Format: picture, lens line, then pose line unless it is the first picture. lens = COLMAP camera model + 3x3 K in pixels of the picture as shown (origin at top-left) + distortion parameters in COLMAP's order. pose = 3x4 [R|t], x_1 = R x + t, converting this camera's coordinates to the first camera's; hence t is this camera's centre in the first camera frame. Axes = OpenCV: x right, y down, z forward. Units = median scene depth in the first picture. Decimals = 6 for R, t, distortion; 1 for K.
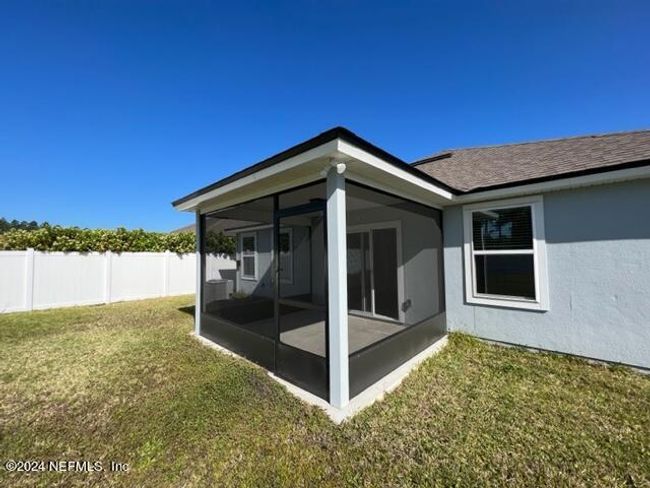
lens RADIAL K [[259.4, 0, 325.0], [0, 259.4, 244.0], [0, 0, 1]] dist [-0.002762, -0.000368]
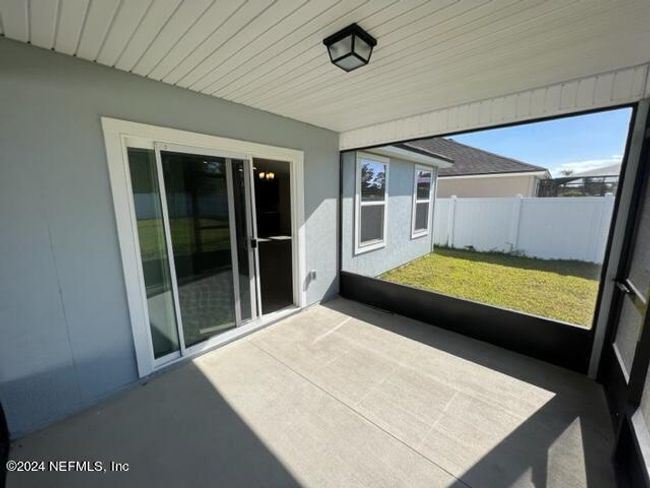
lens RADIAL K [[259.4, 0, 325.0], [0, 259.4, 244.0], [0, 0, 1]] dist [-0.002762, -0.000368]
pose [[-0.022881, -0.161391, 0.986625, -0.419929], [-0.035977, 0.986377, 0.160516, 0.030547], [-0.999091, -0.031824, -0.028376, 1.143684]]
